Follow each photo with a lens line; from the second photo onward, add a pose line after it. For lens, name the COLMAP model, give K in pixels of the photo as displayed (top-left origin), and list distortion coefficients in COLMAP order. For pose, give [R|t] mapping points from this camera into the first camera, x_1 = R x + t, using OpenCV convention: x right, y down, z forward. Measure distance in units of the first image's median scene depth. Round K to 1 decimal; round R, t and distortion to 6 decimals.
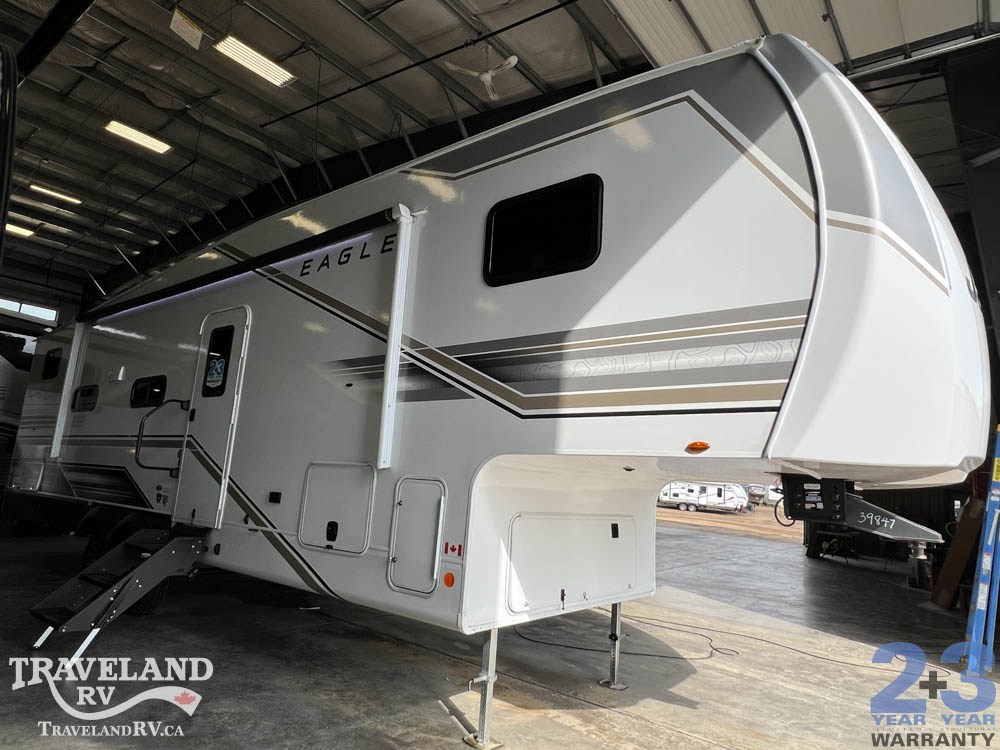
lens RADIAL K [[619.1, 0, 503.2], [0, 619.1, 380.8], [0, 0, 1]] dist [0.043549, -0.000403]
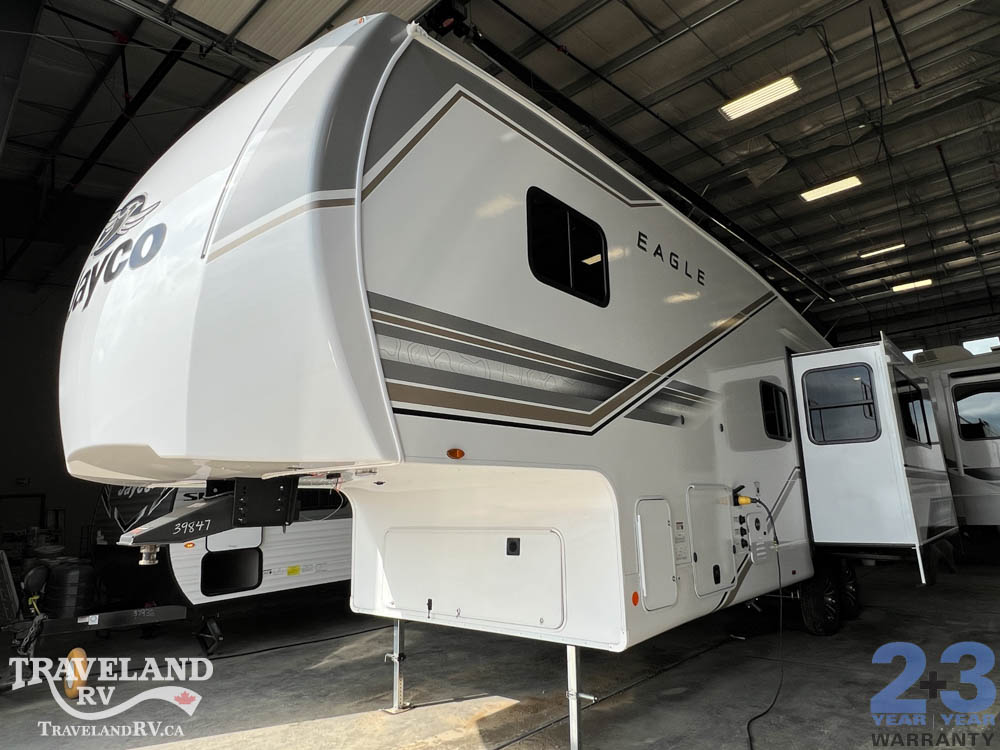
lens RADIAL K [[619.1, 0, 503.2], [0, 619.1, 380.8], [0, 0, 1]] dist [0.043549, -0.000403]
pose [[-0.064027, -0.260164, -0.963439, 0.453029], [0.198495, 0.942810, -0.267785, 0.109379], [0.978008, -0.208383, -0.008724, 0.451347]]
